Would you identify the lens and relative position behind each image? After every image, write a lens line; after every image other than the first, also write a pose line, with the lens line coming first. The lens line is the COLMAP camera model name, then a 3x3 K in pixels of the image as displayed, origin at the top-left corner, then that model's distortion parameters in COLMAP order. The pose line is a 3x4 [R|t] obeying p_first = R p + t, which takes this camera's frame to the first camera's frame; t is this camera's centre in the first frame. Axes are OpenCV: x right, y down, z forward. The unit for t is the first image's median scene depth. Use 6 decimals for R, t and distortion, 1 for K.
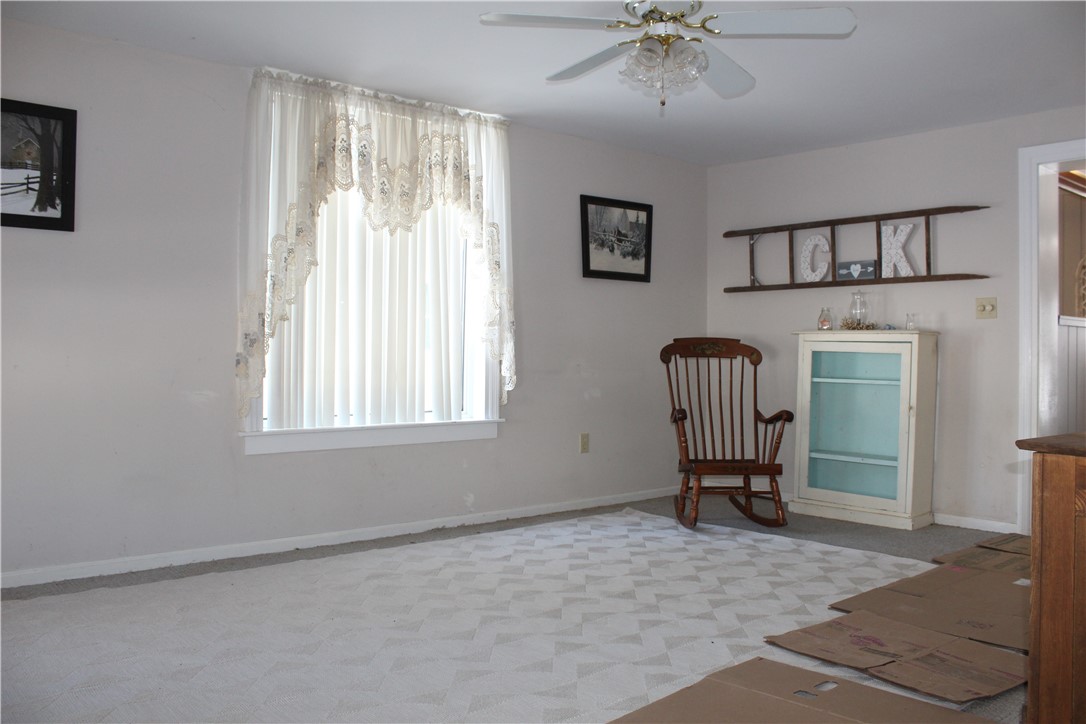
lens RADIAL K [[879.7, 0, 543.8], [0, 879.7, 360.7], [0, 0, 1]] dist [-0.103850, 0.011611]
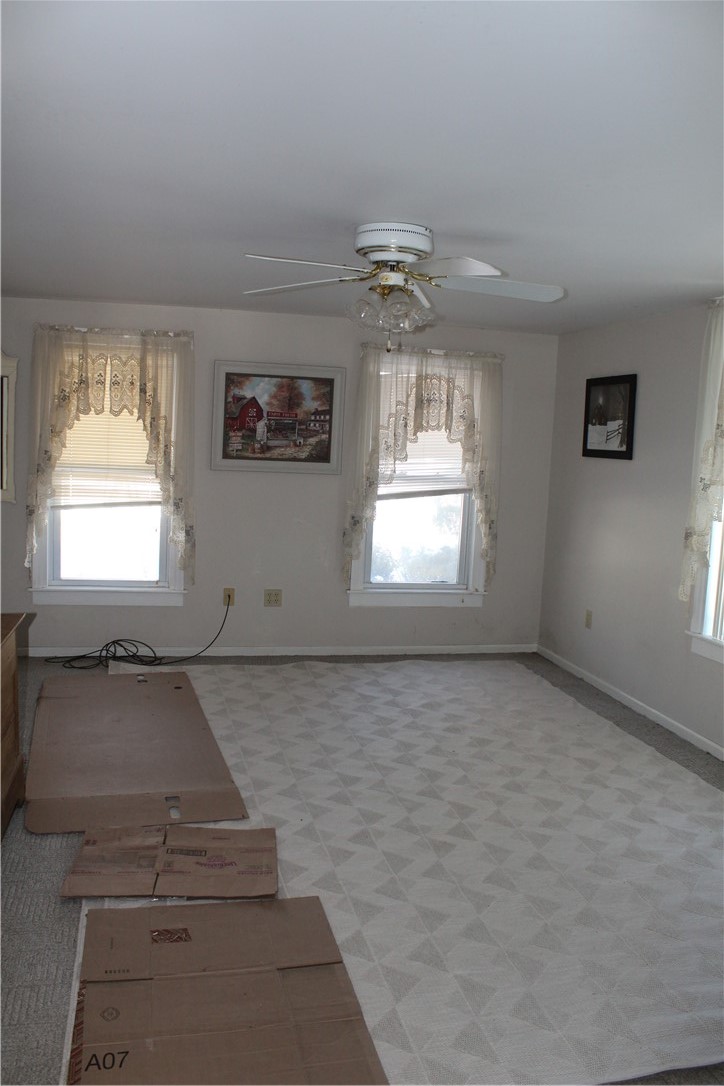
lens RADIAL K [[879.7, 0, 362.2], [0, 879.7, 540.8], [0, 0, 1]] dist [-0.103850, 0.011611]
pose [[-0.453572, 0.079668, -0.887651, 1.045123], [-0.046975, 0.992475, 0.113079, -0.175913], [0.889981, 0.092987, -0.446417, 1.375000]]
